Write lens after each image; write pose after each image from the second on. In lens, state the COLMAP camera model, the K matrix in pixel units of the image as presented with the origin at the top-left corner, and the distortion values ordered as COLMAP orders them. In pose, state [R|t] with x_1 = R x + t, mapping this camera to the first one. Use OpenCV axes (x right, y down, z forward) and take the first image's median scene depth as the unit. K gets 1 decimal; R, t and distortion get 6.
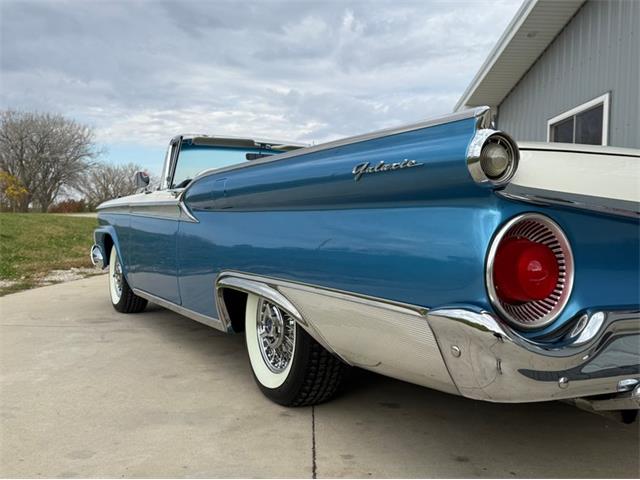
lens RADIAL K [[644.1, 0, 302.3], [0, 644.1, 238.5], [0, 0, 1]] dist [0.050314, -0.128995]
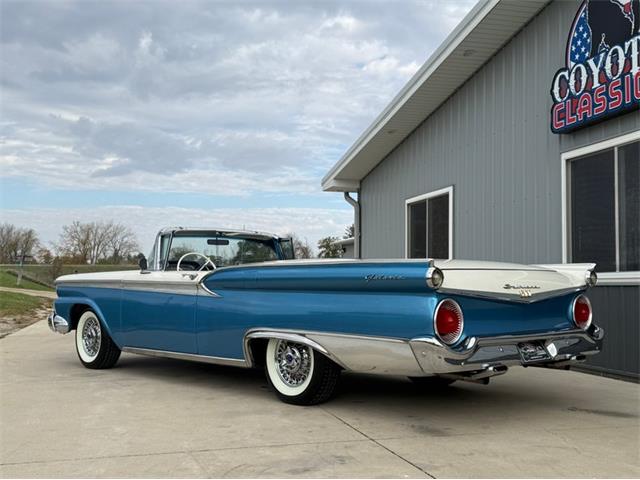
lens RADIAL K [[722.1, 0, 320.0], [0, 722.1, 240.0], [0, 0, 1]] dist [0.095729, -0.272238]
pose [[0.961775, -0.002532, 0.273828, -0.507965], [0.022165, 0.997396, -0.068630, -0.047285], [-0.272941, 0.072076, 0.959327, -0.898767]]
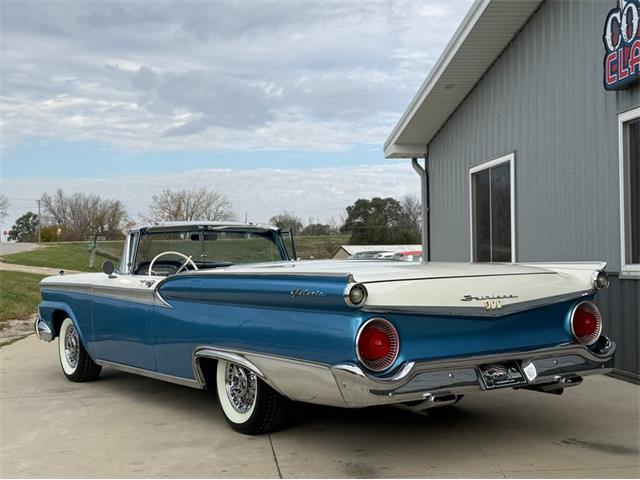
lens RADIAL K [[863.0, 0, 320.0], [0, 863.0, 240.0], [0, 0, 1]] dist [0.025095, -0.072962]
pose [[0.991100, -0.039673, 0.127068, -0.102768], [0.044110, 0.998505, -0.032295, -0.119381], [-0.125597, 0.037613, 0.991368, -1.025222]]
